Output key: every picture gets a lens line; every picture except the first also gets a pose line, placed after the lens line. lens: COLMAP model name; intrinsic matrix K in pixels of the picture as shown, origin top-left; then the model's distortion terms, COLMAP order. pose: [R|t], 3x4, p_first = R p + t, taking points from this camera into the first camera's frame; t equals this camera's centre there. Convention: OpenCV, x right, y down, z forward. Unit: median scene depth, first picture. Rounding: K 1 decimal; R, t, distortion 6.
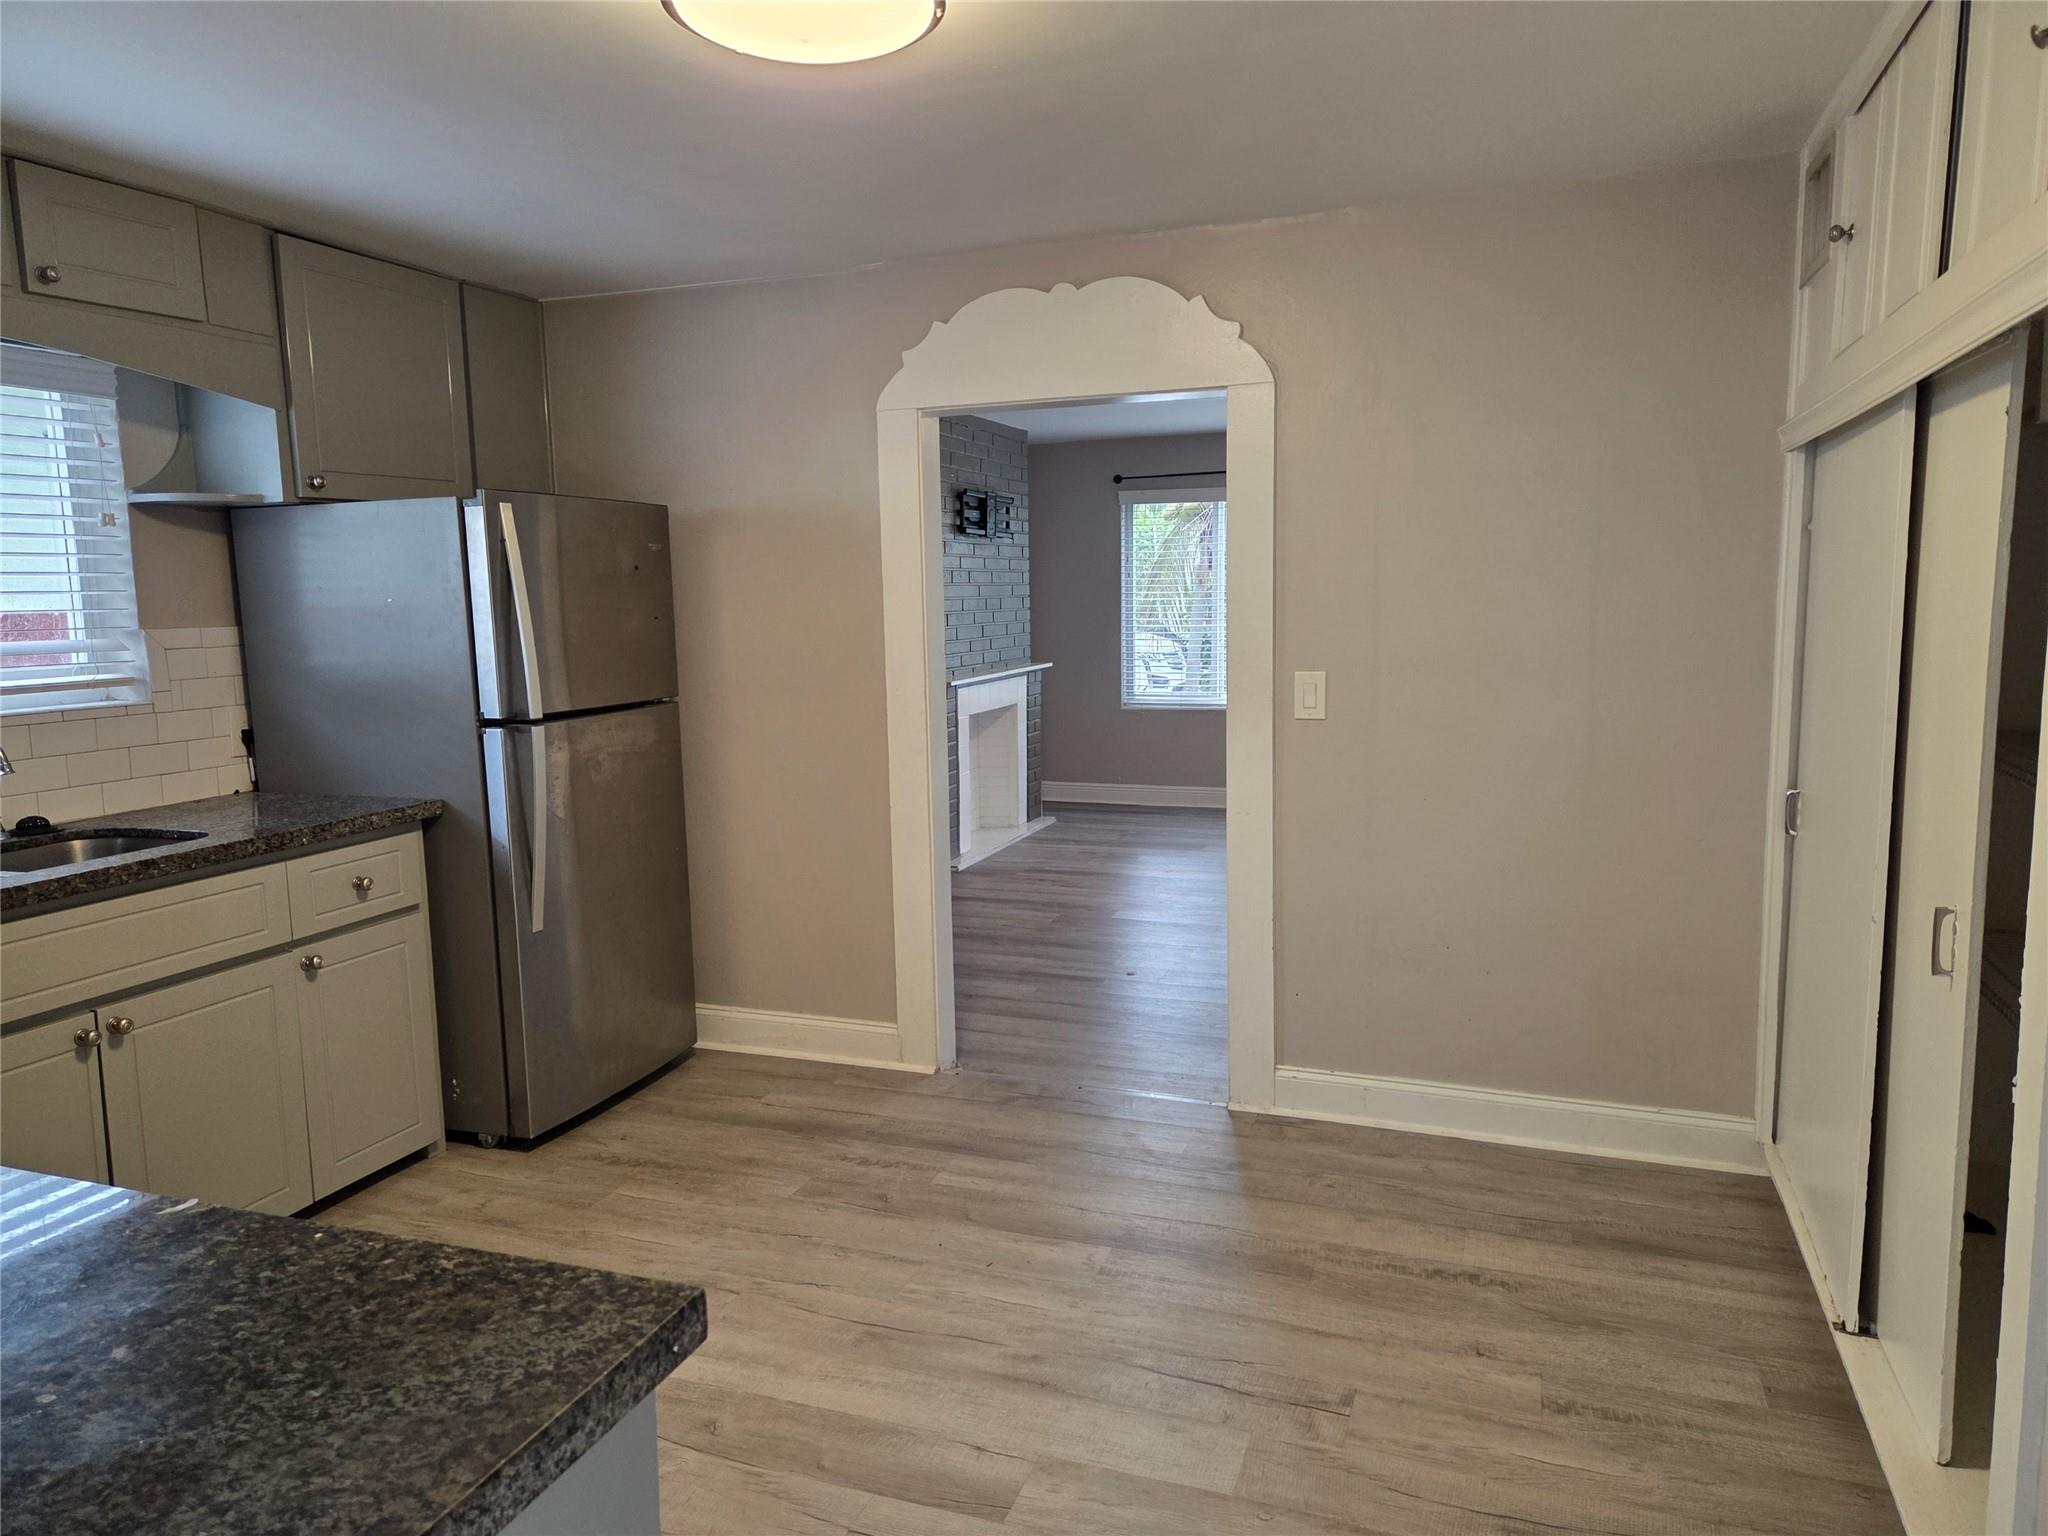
lens RADIAL K [[1366.9, 0, 1019.3], [0, 1366.9, 754.8], [0, 0, 1]] dist [0.078855, -0.067750]
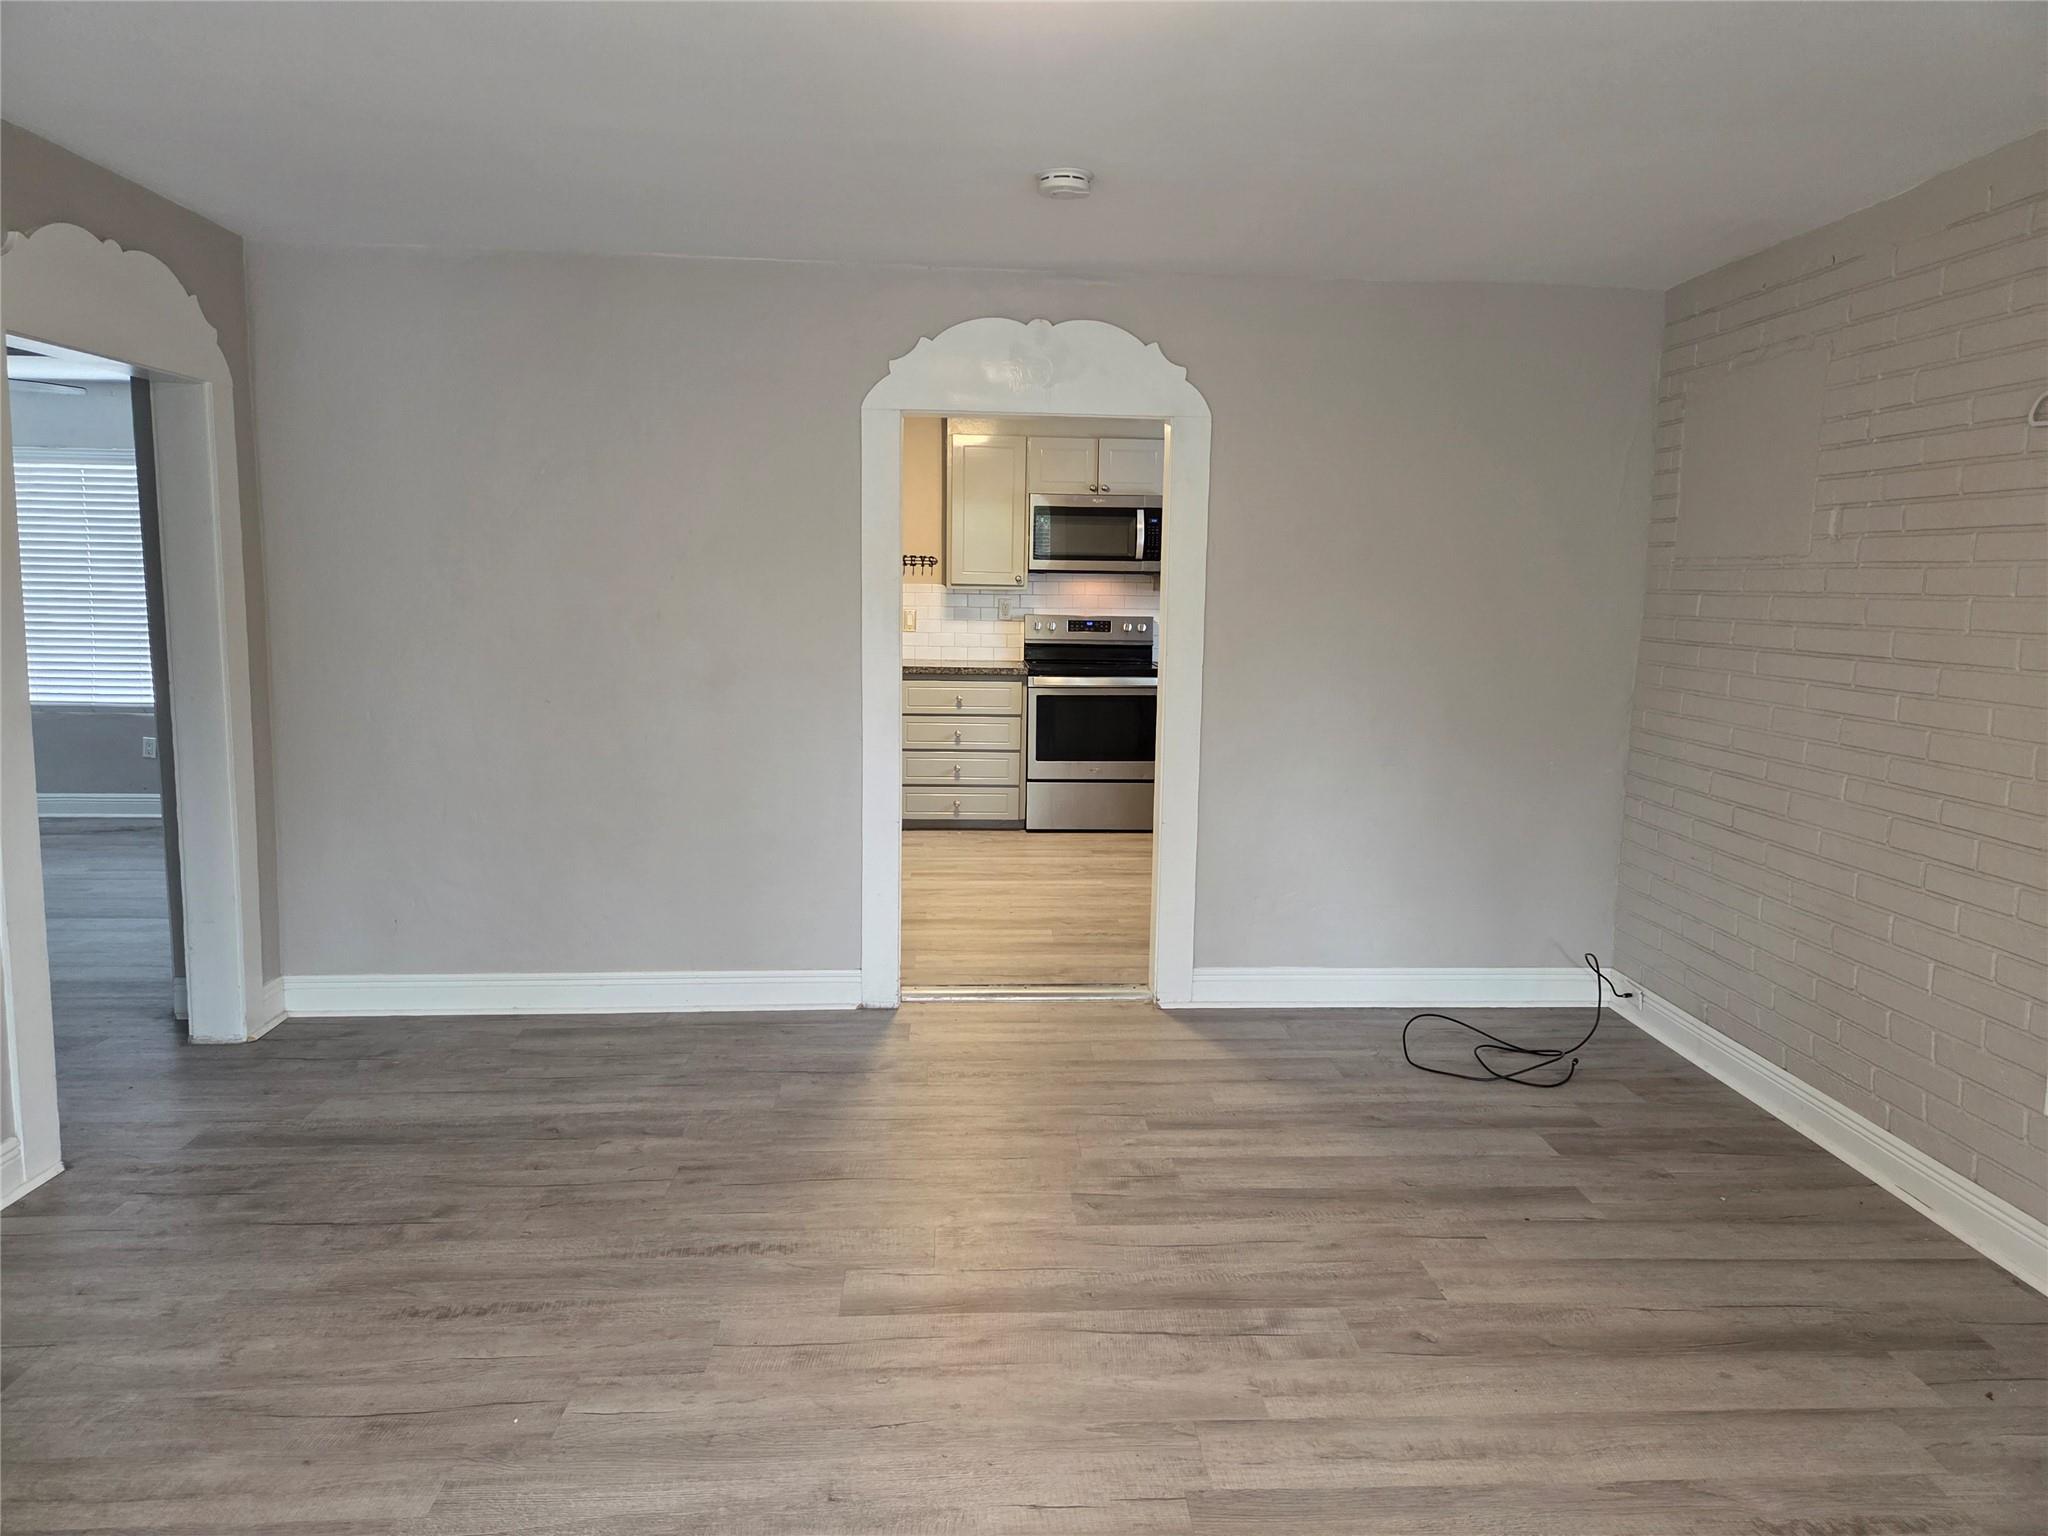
lens RADIAL K [[1366.8, 0, 1046.8], [0, 1366.8, 751.4], [0, 0, 1]] dist [0.090104, -0.076910]
pose [[-0.913598, 0.054423, -0.402961, 0.568545], [-0.048096, 0.969583, 0.239993, -0.282591], [0.403765, 0.238638, -0.883191, 2.299820]]
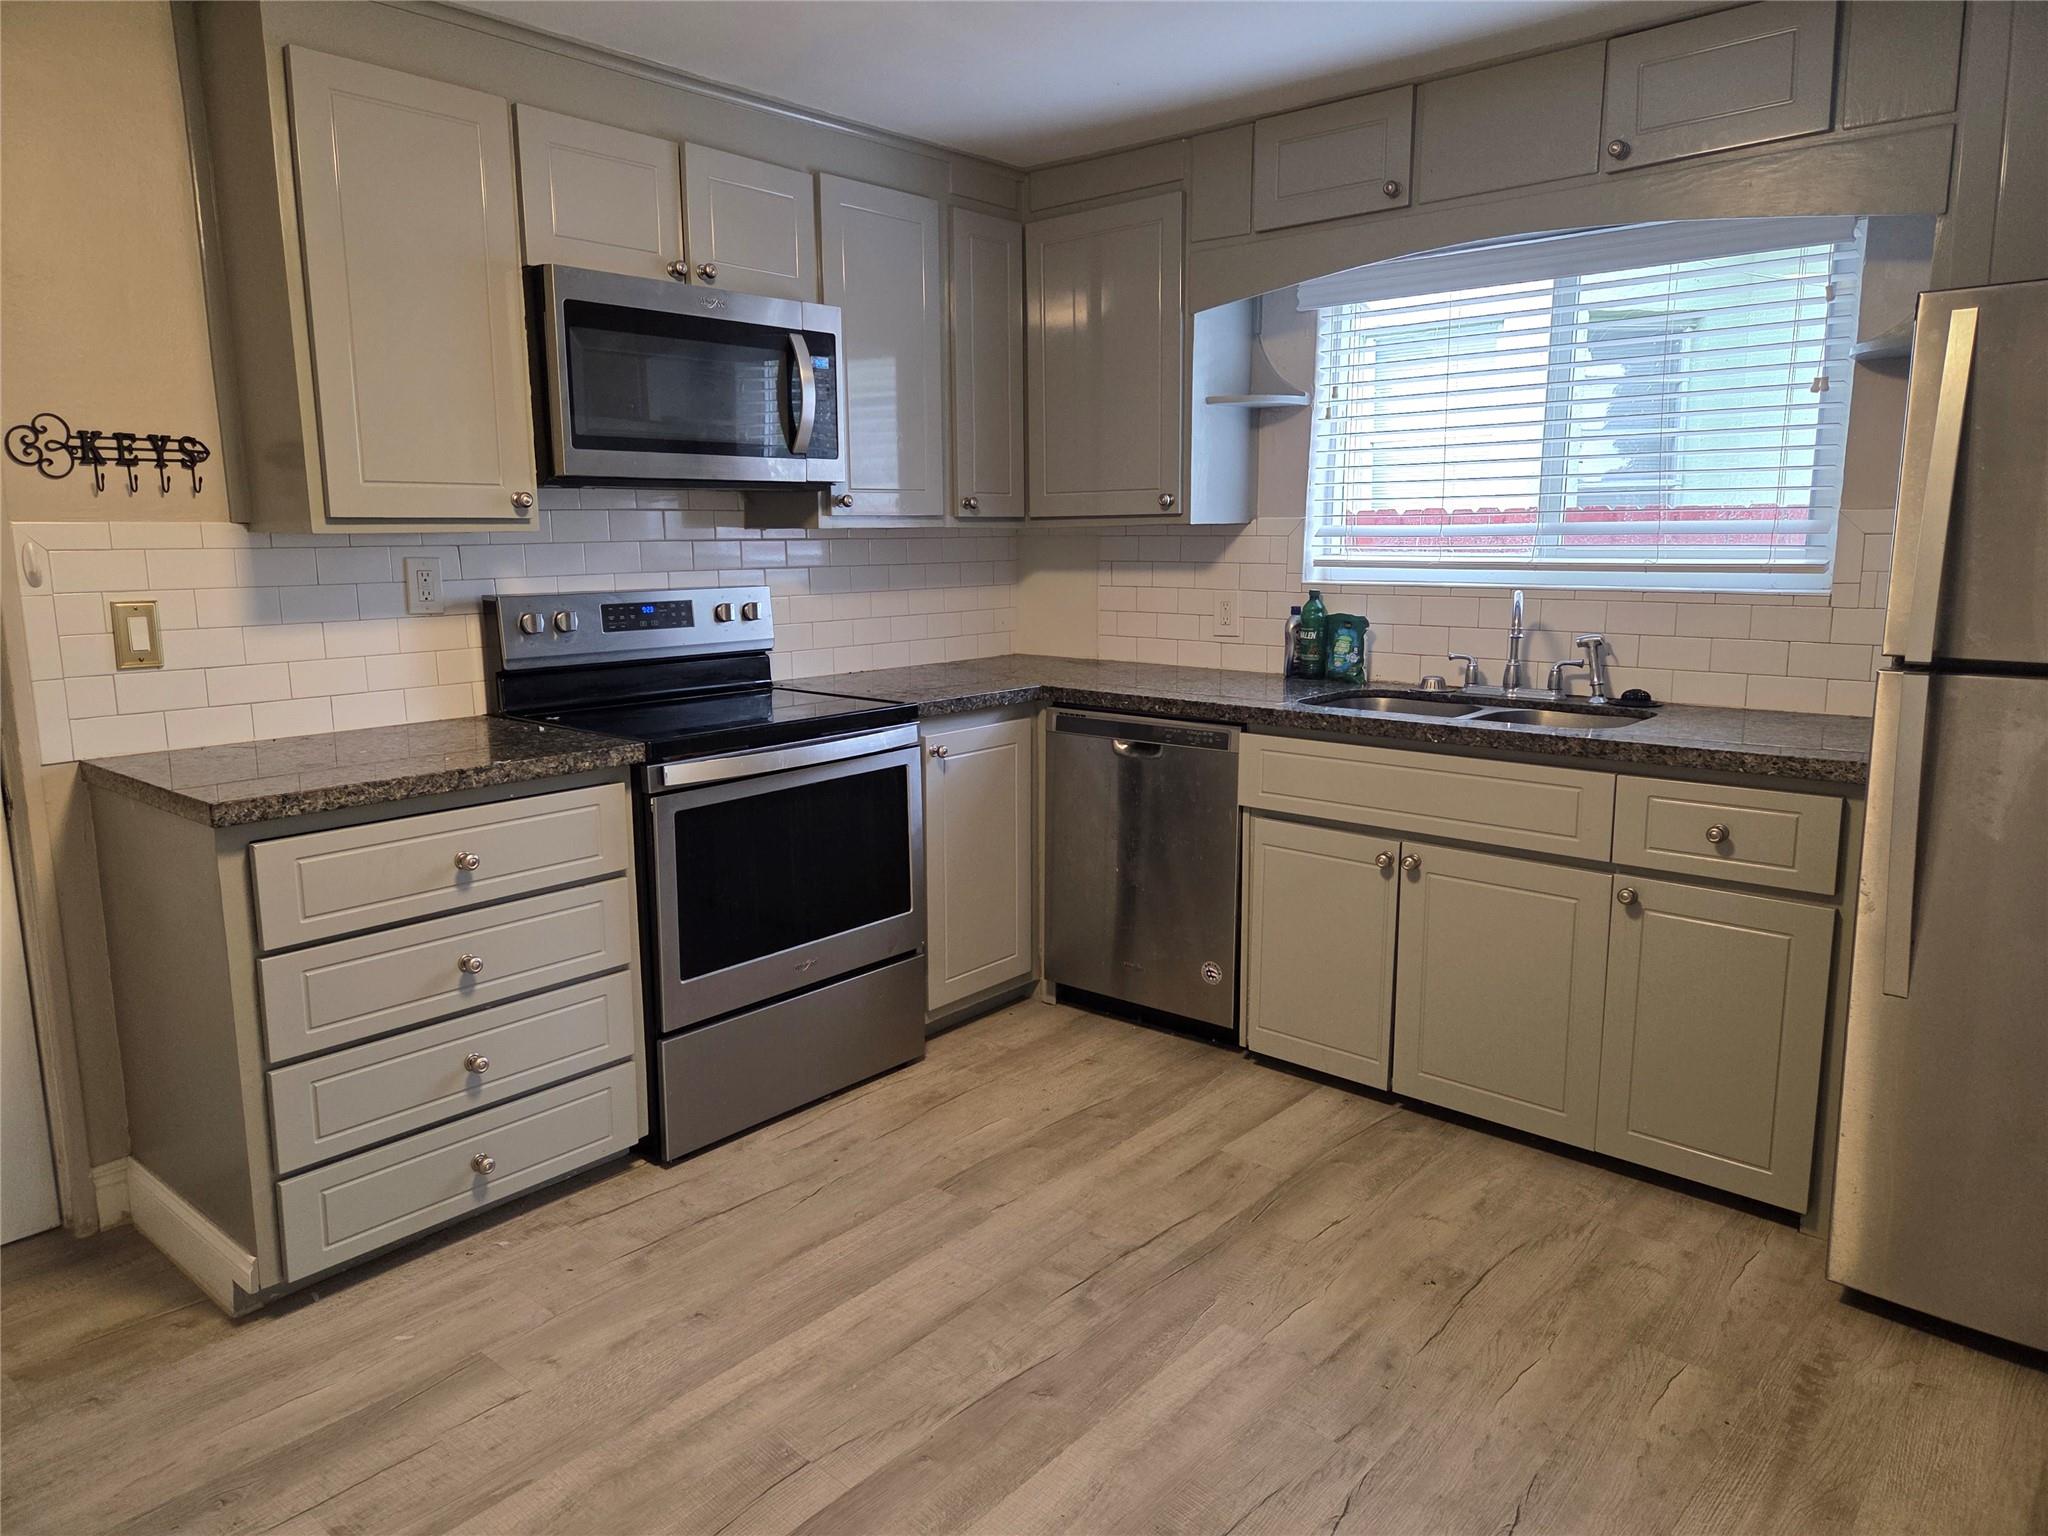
lens RADIAL K [[1362.3, 0, 1020.4], [0, 1362.3, 755.4], [0, 0, 1]] dist [0.086108, -0.075906]
pose [[-0.363126, 0.176888, -0.914795, 0.371816], [-0.096765, 0.969345, 0.225846, -0.086993], [0.926702, 0.170531, -0.334877, 0.833516]]
